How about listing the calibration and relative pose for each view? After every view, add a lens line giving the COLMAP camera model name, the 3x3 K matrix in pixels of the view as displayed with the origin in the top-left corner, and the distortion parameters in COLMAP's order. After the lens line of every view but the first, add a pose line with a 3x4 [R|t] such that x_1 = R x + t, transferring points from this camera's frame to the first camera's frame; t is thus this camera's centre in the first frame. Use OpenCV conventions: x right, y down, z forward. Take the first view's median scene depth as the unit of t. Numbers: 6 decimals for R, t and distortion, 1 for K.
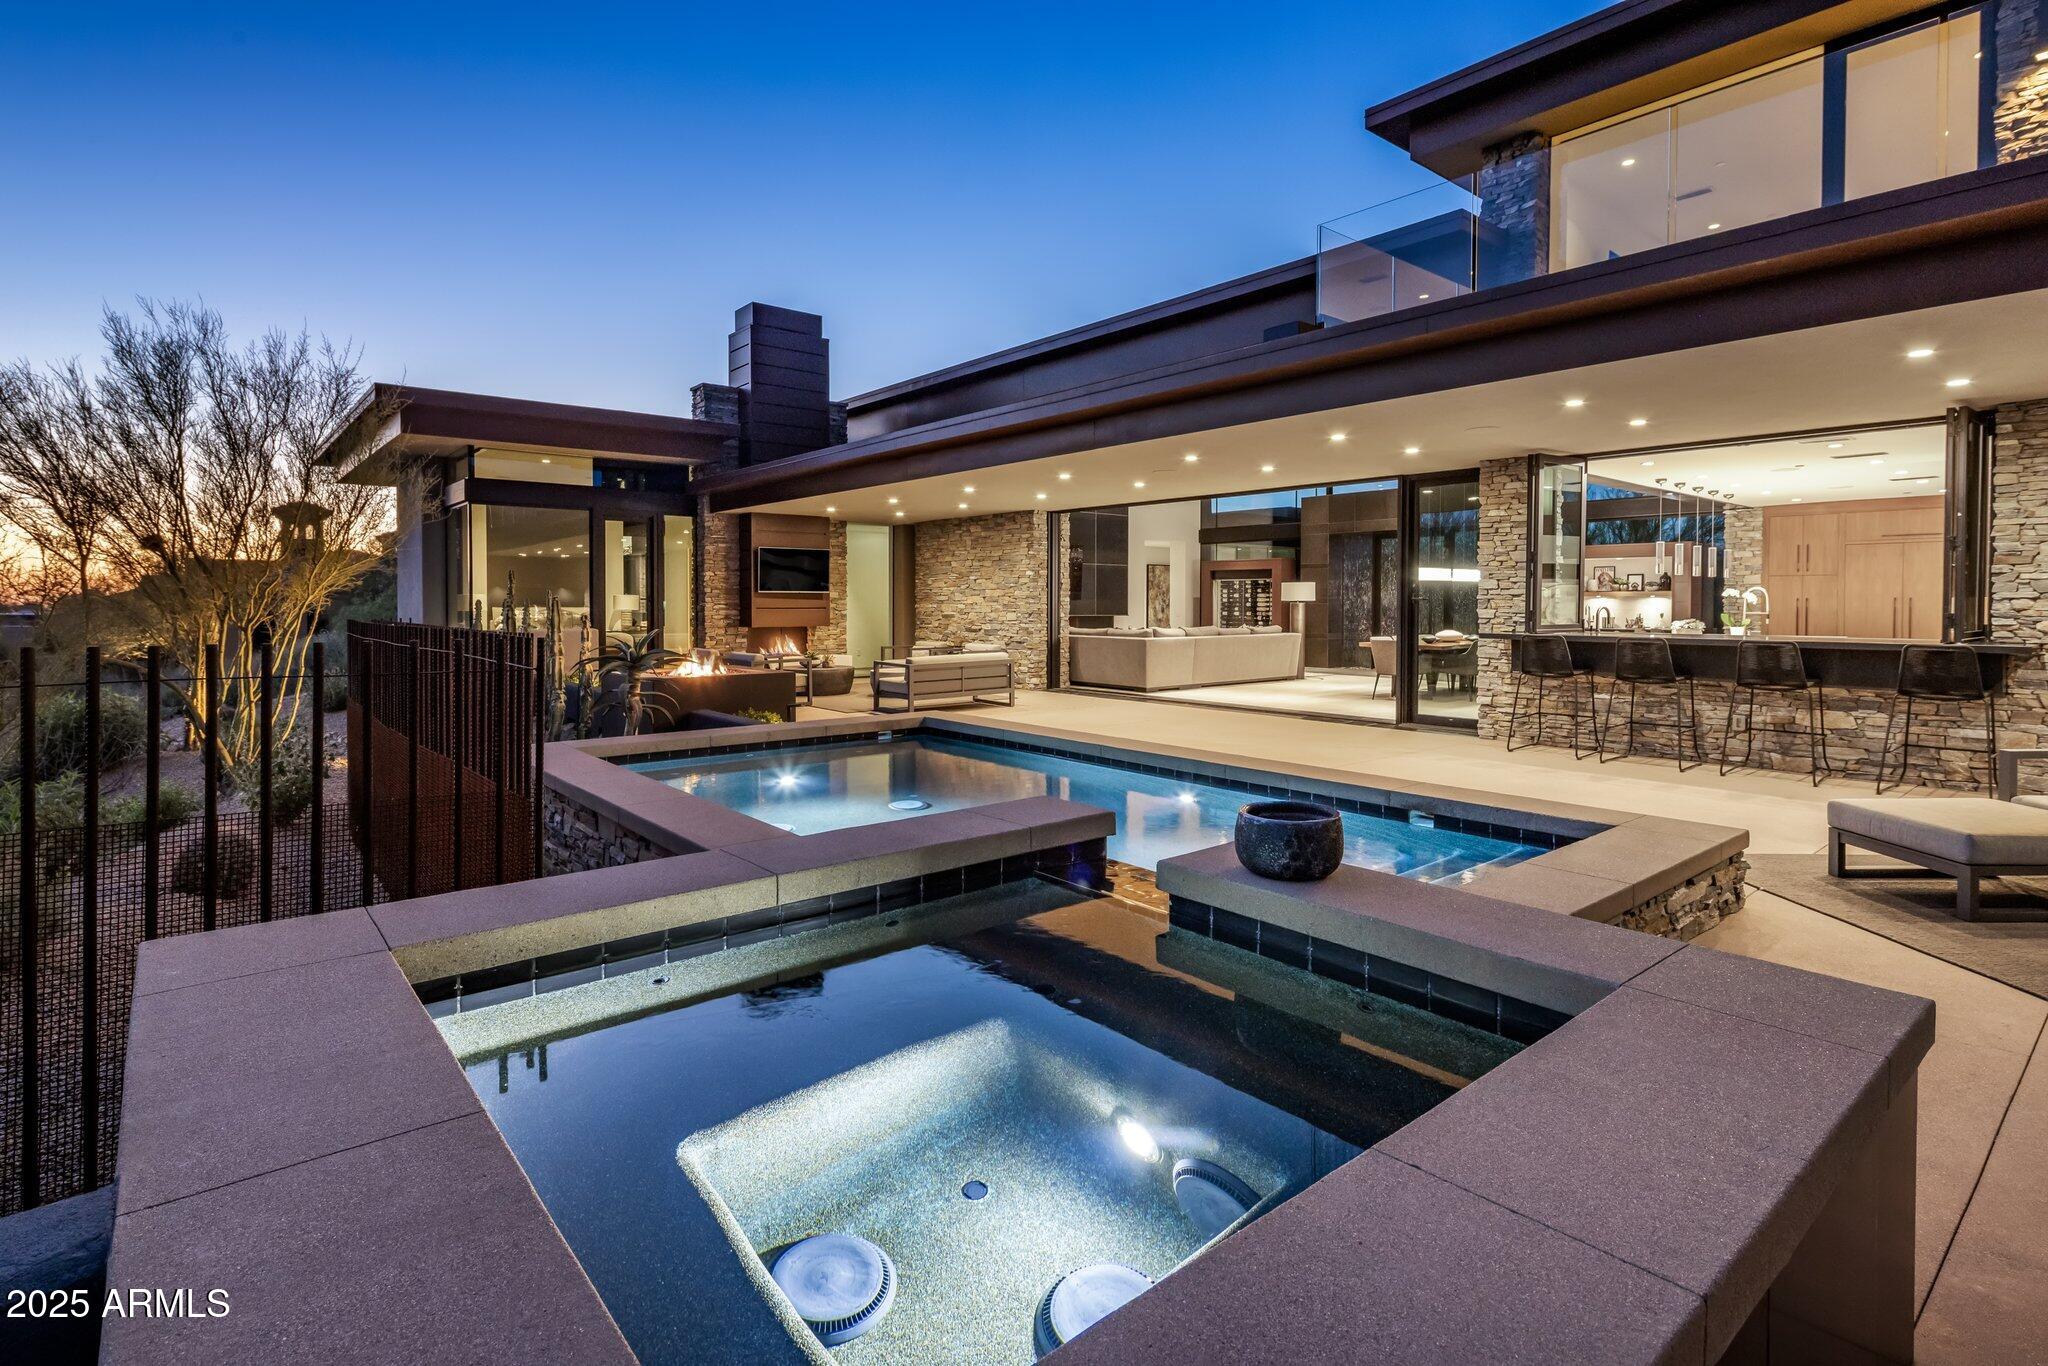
lens RADIAL K [[1005.5, 0, 1020.9], [0, 1005.5, 601.4], [0, 0, 1]] dist [0.000599, -0.000212]
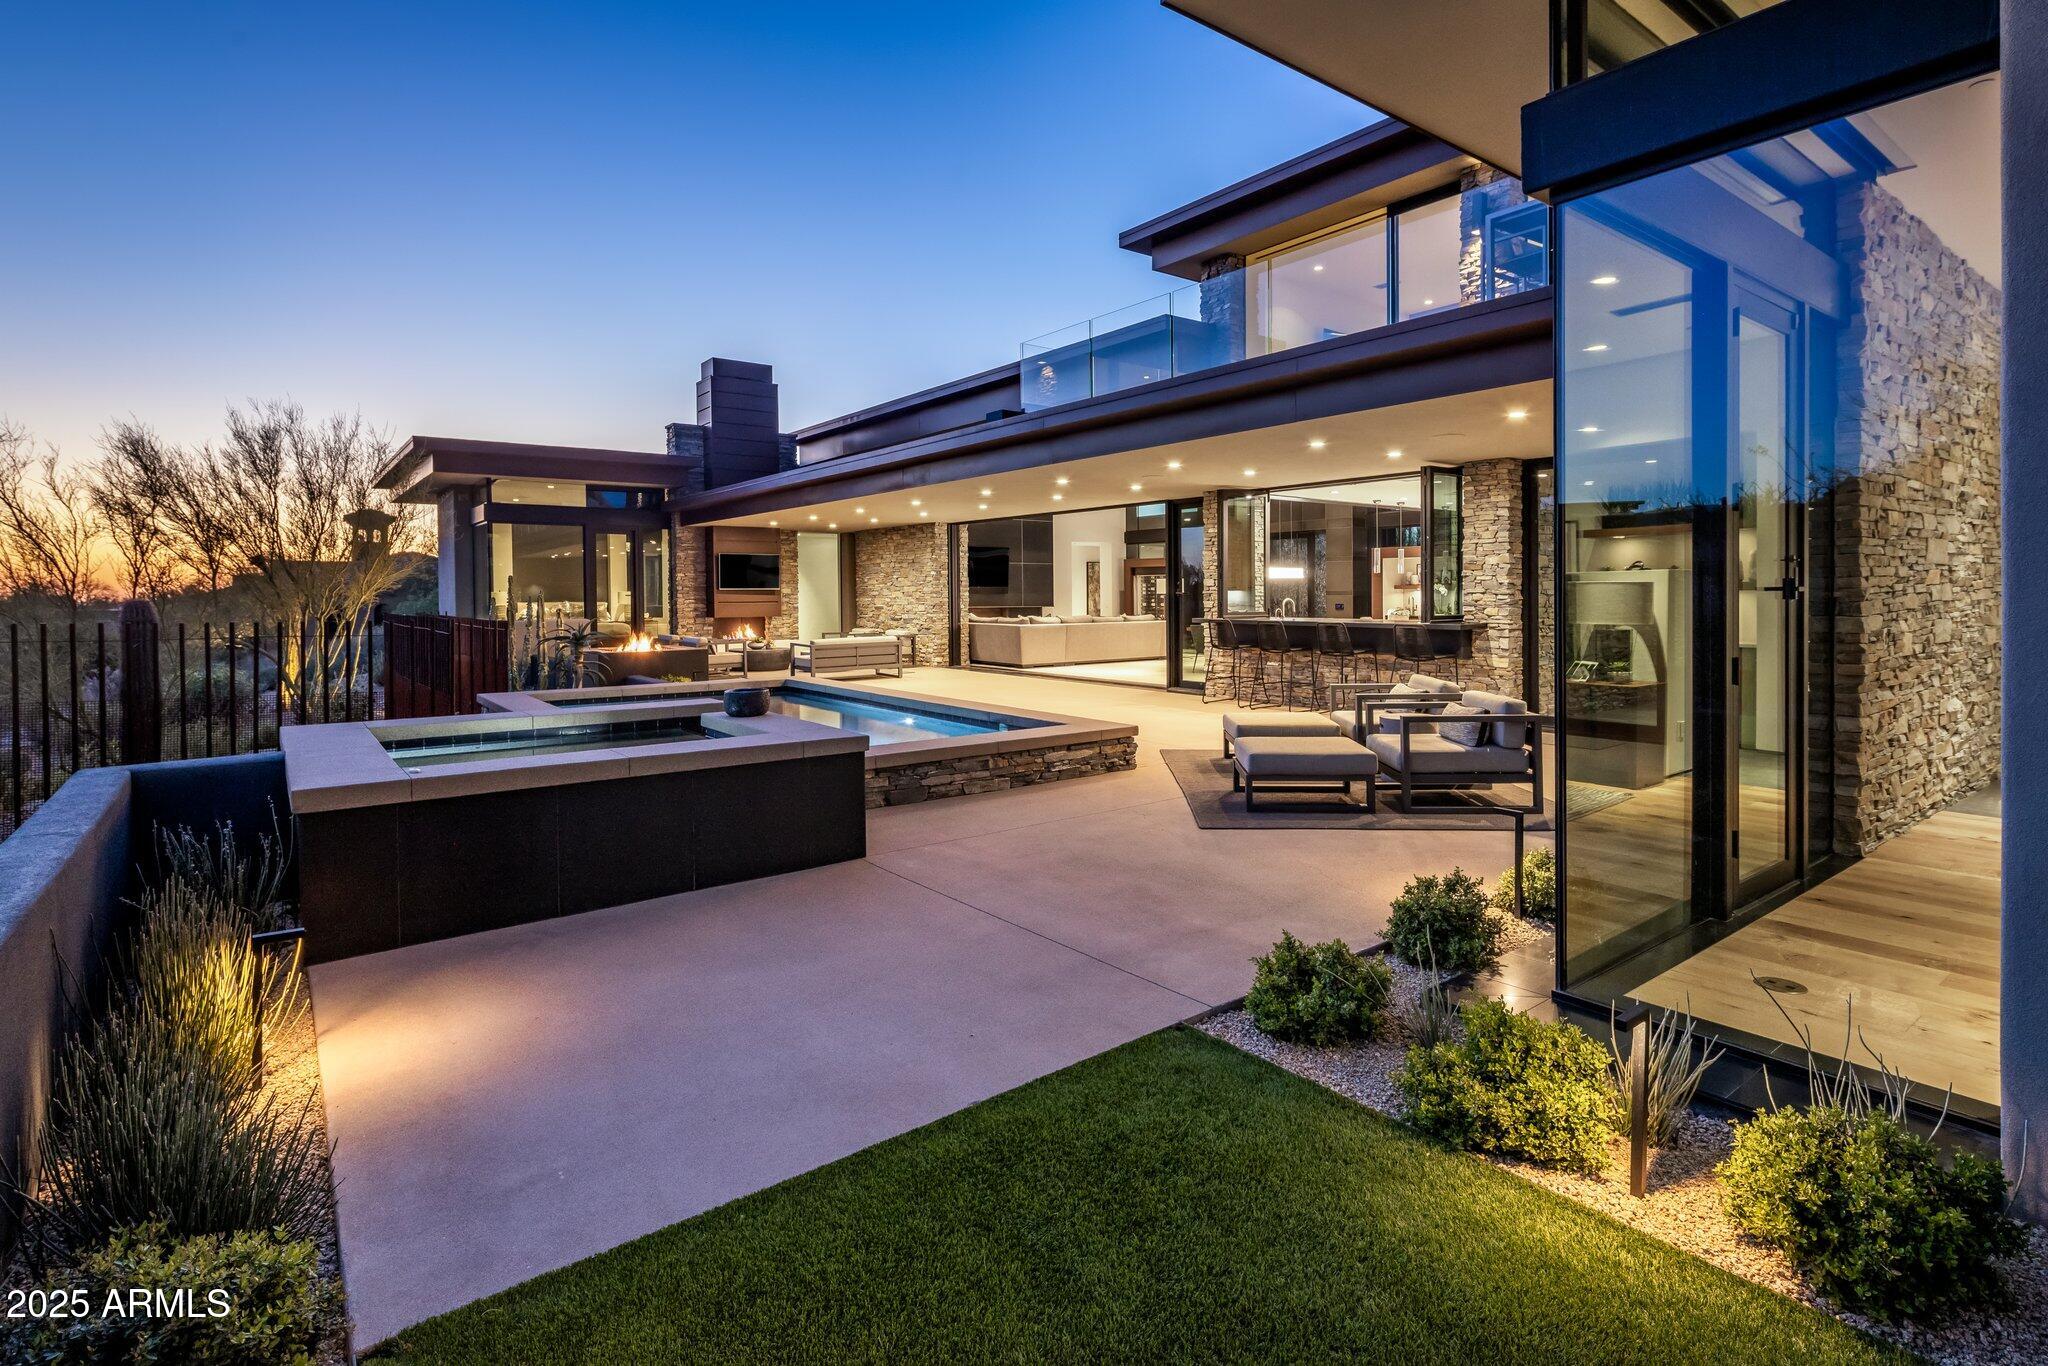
lens RADIAL K [[998.0, 0, 1033.6], [0, 998.0, 597.2], [0, 0, 1]] dist [0.001245, 0.000154]
pose [[0.999289, -0.004938, -0.037388, 0.179028], [0.005101, 0.999978, 0.004268, -0.002882], [0.037366, -0.004455, 0.999292, -0.230228]]
